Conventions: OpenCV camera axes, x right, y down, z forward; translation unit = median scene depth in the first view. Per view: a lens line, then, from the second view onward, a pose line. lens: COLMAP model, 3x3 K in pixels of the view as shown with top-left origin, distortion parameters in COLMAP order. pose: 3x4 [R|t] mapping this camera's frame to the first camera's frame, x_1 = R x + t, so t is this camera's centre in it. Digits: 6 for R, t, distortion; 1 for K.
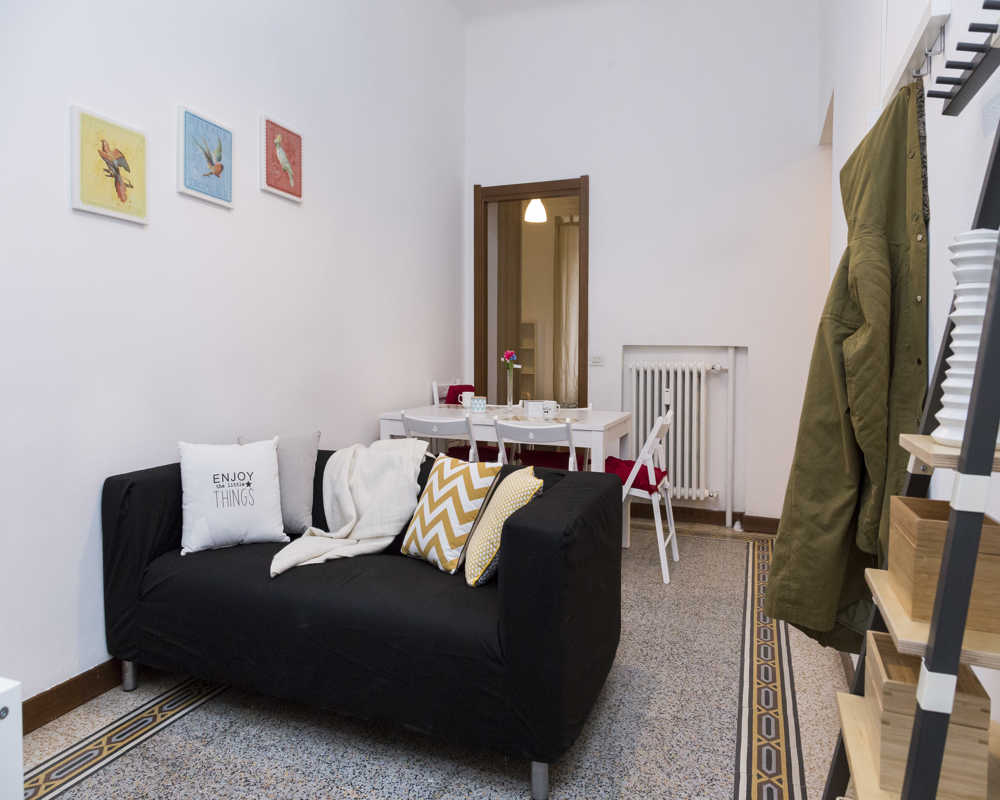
lens RADIAL K [[667.0, 0, 505.9], [0, 667.0, 368.5], [0, 0, 1]] dist [0.016999, -0.005627]
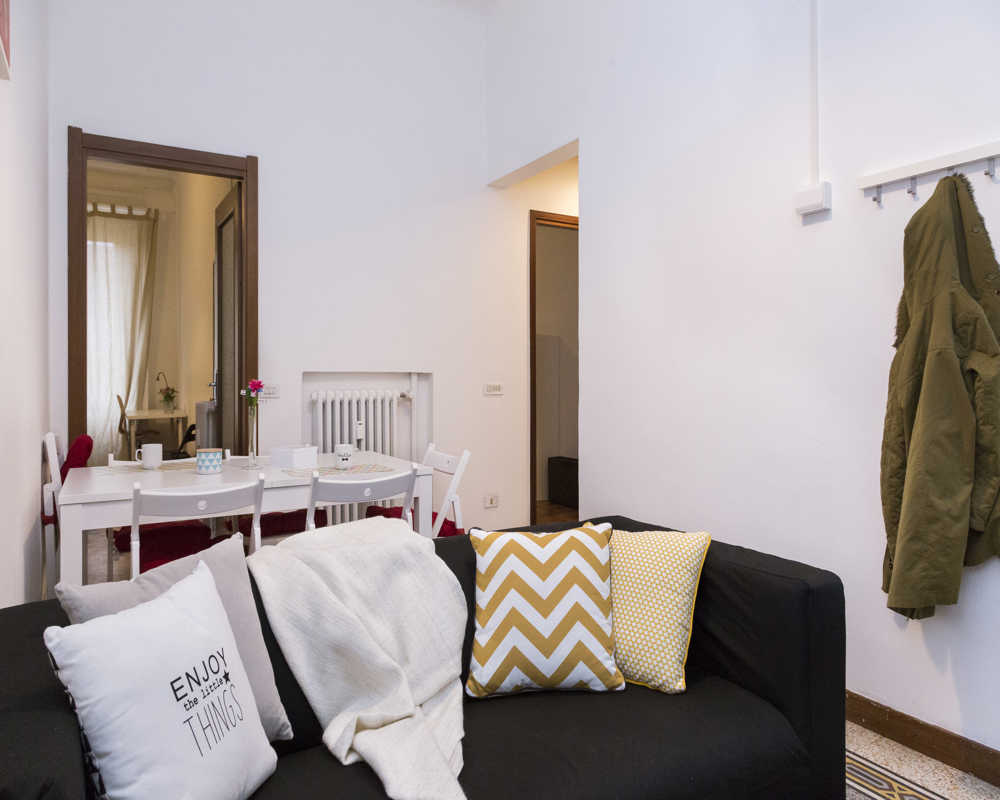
lens RADIAL K [[667.0, 0, 492.6], [0, 667.0, 377.1], [0, 0, 1]] dist [0.016999, -0.005627]
pose [[0.613189, -0.008844, 0.789887, -0.437284], [0.031041, 0.999435, -0.012907, -0.013334], [-0.789326, 0.032433, 0.613117, 0.395159]]
